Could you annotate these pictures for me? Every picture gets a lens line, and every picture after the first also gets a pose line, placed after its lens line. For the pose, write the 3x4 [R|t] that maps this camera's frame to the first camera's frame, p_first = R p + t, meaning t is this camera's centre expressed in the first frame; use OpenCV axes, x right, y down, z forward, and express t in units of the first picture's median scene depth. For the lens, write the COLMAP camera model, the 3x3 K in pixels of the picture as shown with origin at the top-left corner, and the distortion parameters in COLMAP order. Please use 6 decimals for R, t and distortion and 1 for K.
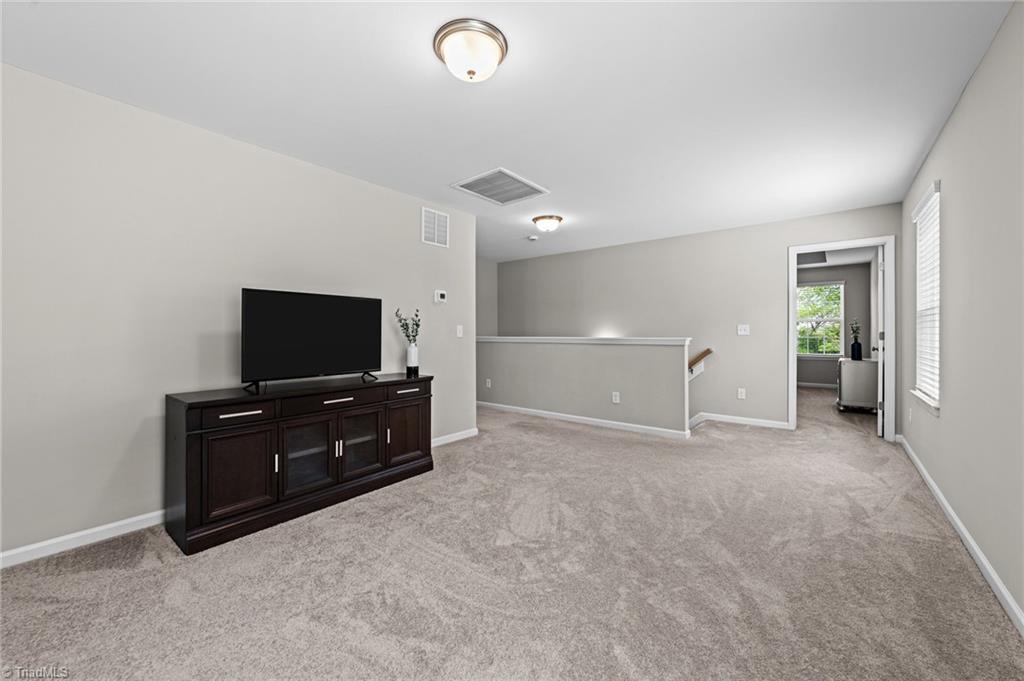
lens RADIAL K [[399.6, 0, 509.8], [0, 399.6, 335.9], [0, 0, 1]] dist [-0.020177, 0.011502]
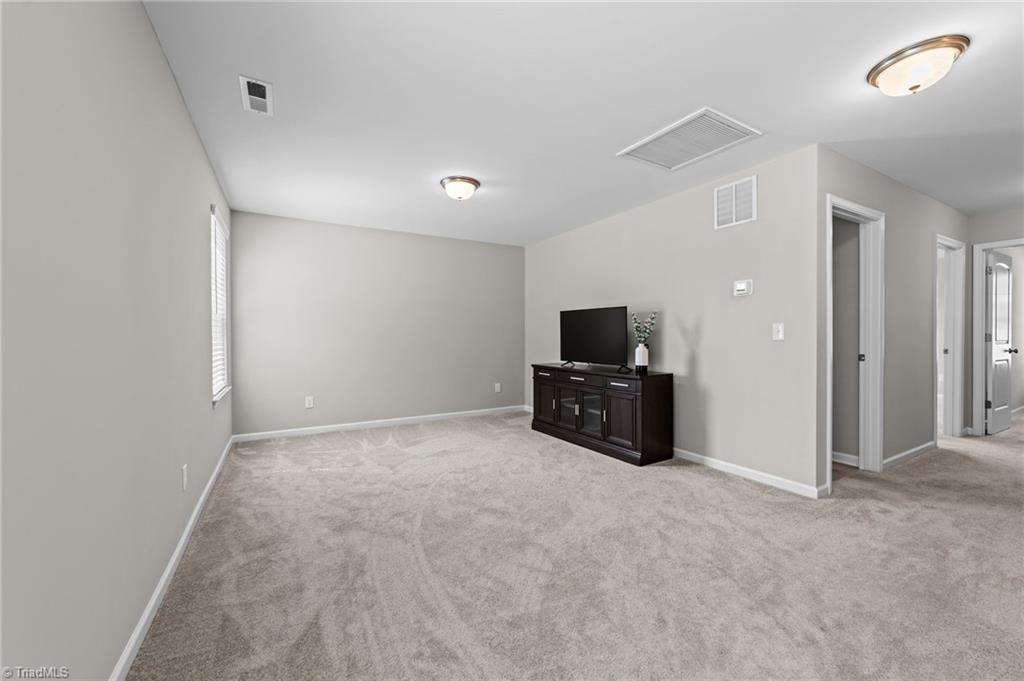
lens RADIAL K [[399.6, 0, 509.8], [0, 399.6, 335.9], [0, 0, 1]] dist [-0.020177, 0.011502]
pose [[-0.355648, -0.003205, -0.934615, 0.955411], [-0.007365, 0.999973, -0.000627, 0.001514], [0.934591, 0.006660, -0.355662, 1.132020]]
